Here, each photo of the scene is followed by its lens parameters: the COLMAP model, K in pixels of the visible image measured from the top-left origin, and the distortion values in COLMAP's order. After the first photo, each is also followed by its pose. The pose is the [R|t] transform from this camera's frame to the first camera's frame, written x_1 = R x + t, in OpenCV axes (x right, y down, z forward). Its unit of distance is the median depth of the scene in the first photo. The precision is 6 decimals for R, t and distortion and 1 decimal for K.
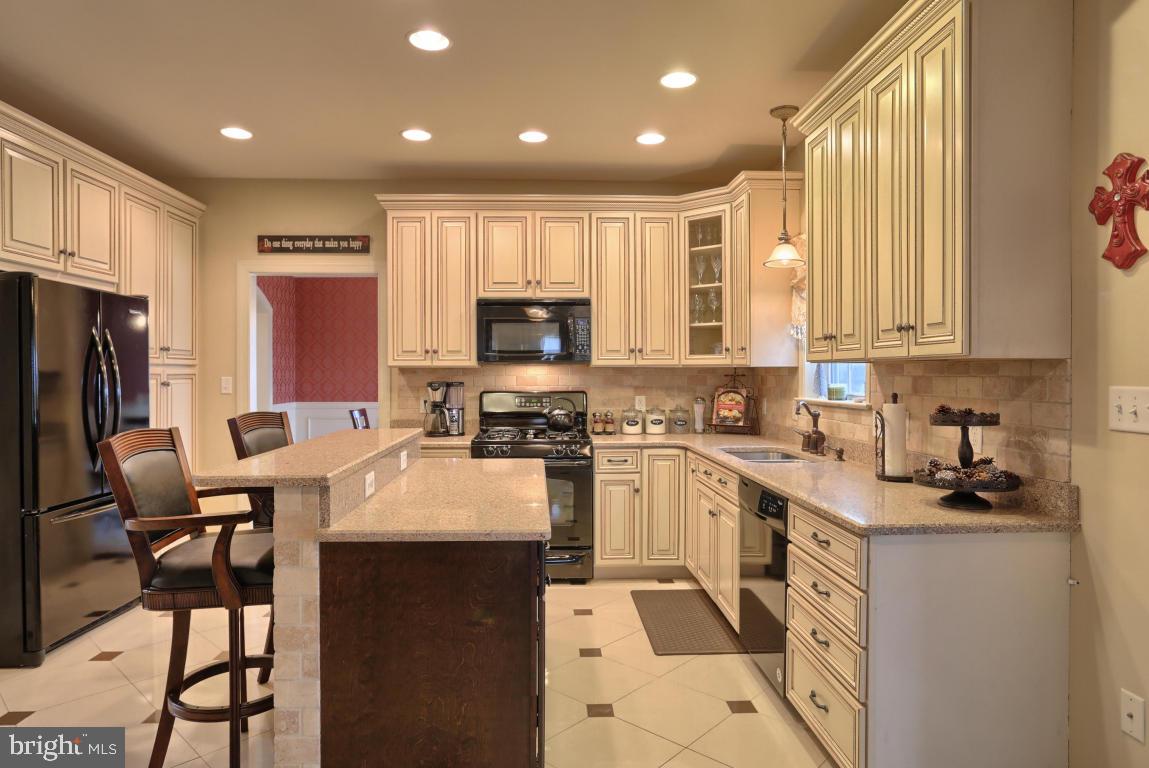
lens RADIAL K [[693.1, 0, 571.6], [0, 693.1, 378.6], [0, 0, 1]] dist [-0.006348, 0.011366]
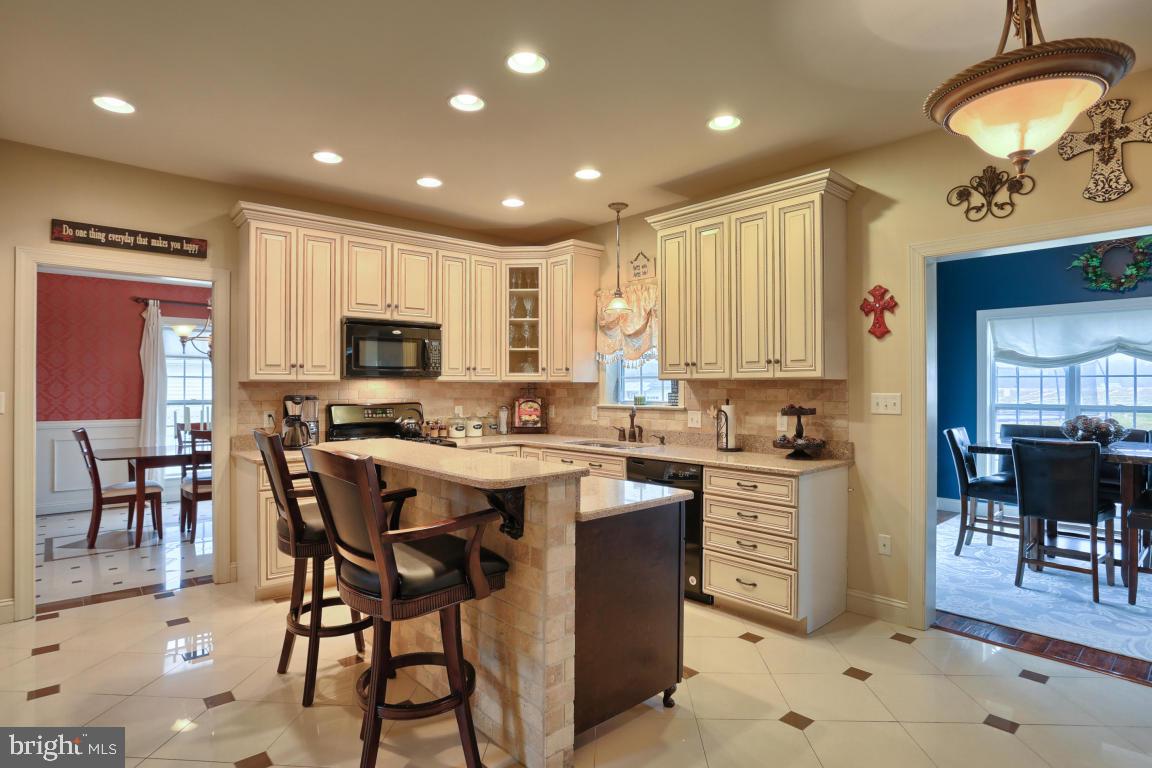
lens RADIAL K [[606.9, 0, 576.1], [0, 606.9, 388.4], [0, 0, 1]] dist [-0.017123, 0.009040]
pose [[0.773466, -0.002000, 0.633834, -0.444834], [0.005283, 0.999981, -0.003291, -0.001019], [-0.633815, 0.005894, 0.773462, 0.059220]]
